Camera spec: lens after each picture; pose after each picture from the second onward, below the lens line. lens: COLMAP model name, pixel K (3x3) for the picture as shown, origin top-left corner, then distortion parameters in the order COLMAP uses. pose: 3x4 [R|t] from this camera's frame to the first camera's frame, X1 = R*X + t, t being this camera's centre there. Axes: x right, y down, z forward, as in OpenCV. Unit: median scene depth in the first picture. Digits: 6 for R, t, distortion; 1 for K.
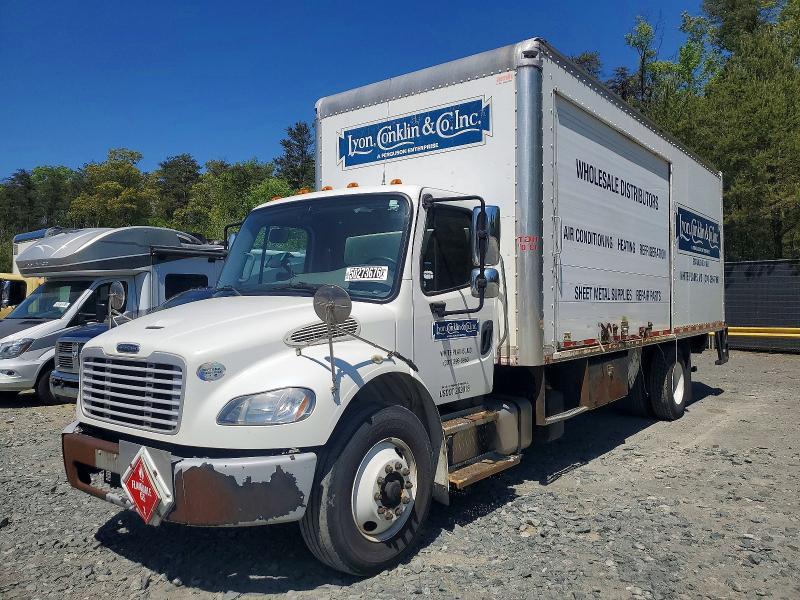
lens RADIAL K [[626.5, 0, 405.9], [0, 626.5, 295.8], [0, 0, 1]] dist [0.022747, -0.011914]
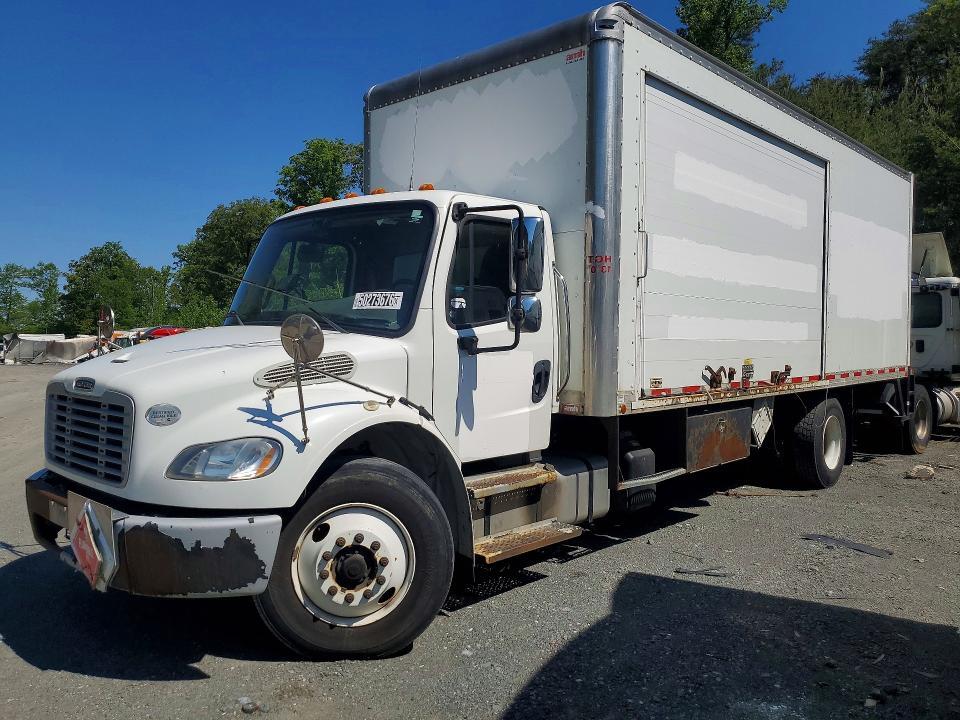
lens RADIAL K [[751.8, 0, 477.3], [0, 751.8, 361.3], [0, 0, 1]] dist [0.022747, -0.011914]
pose [[0.995310, 0.021284, -0.094366, 0.161786], [-0.016736, 0.998672, 0.048731, -0.006061], [0.095278, -0.046923, 0.994344, 0.030435]]
